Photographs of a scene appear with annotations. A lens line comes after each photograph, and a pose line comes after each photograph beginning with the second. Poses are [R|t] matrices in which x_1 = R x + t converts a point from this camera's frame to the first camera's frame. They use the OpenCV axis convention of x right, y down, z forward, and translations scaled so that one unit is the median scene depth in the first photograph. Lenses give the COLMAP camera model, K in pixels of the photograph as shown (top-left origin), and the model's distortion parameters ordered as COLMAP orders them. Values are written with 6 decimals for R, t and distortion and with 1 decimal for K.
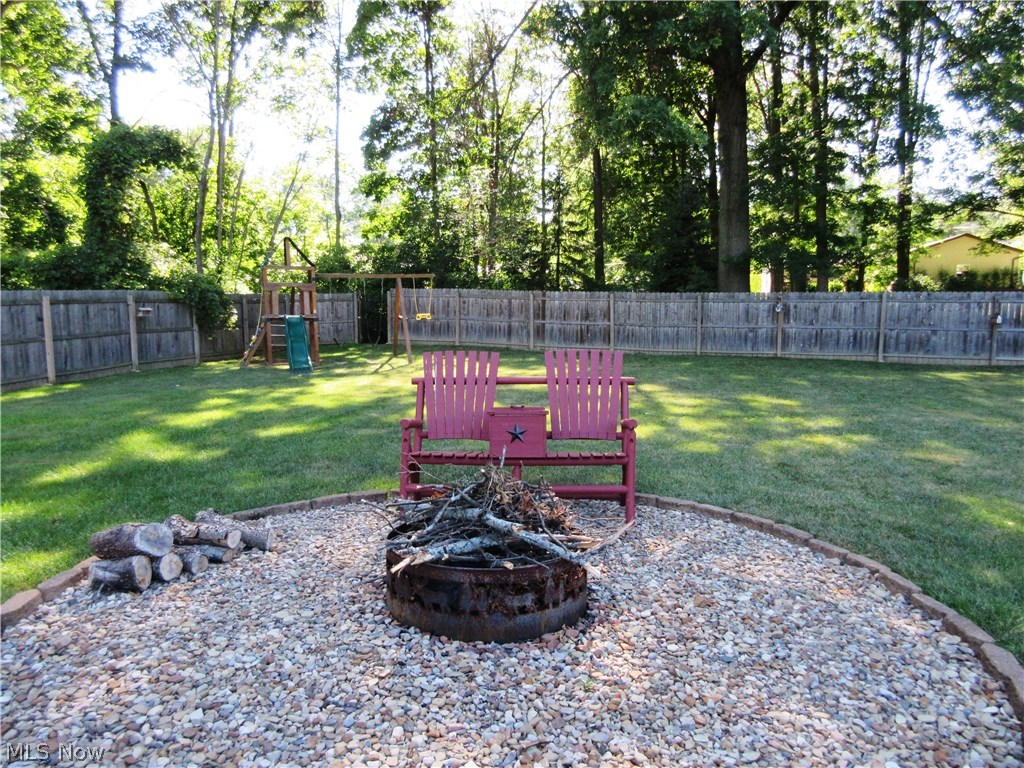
lens RADIAL K [[775.6, 0, 511.0], [0, 775.6, 380.5], [0, 0, 1]] dist [0.017202, -0.002245]
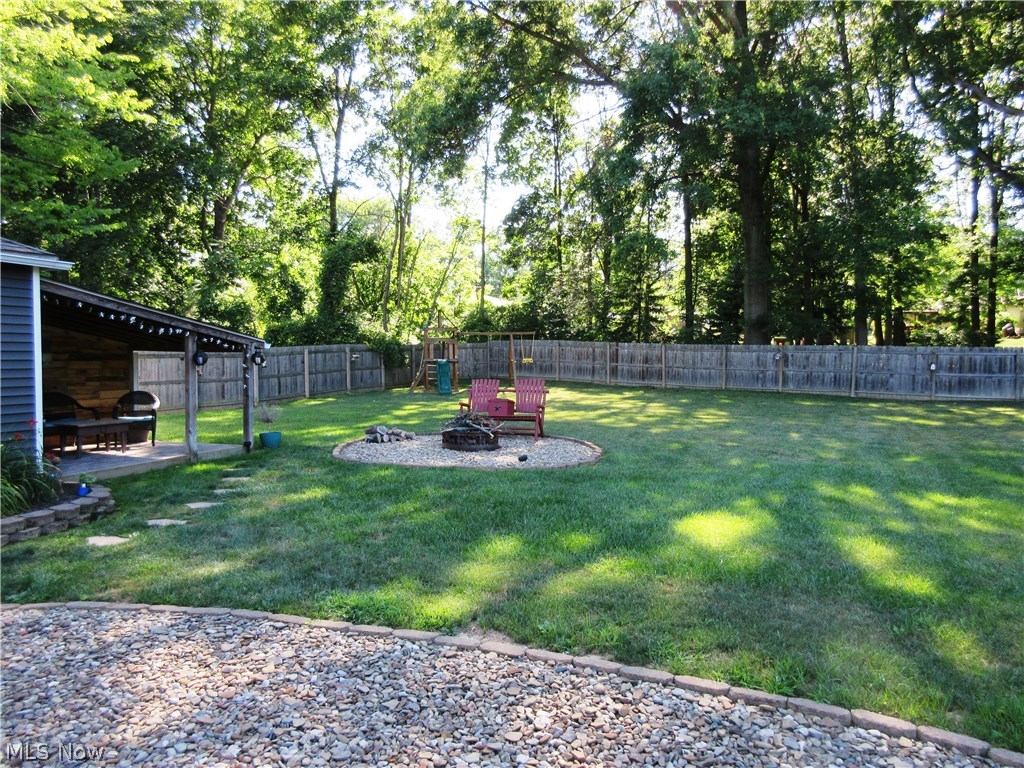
lens RADIAL K [[775.6, 0, 511.0], [0, 775.6, 380.5], [0, 0, 1]] dist [0.017202, -0.002245]
pose [[0.978164, 0.012735, -0.207445, 0.148152], [-0.022853, 0.998659, -0.046452, 0.022608], [0.206576, 0.050179, 0.977143, -0.409923]]
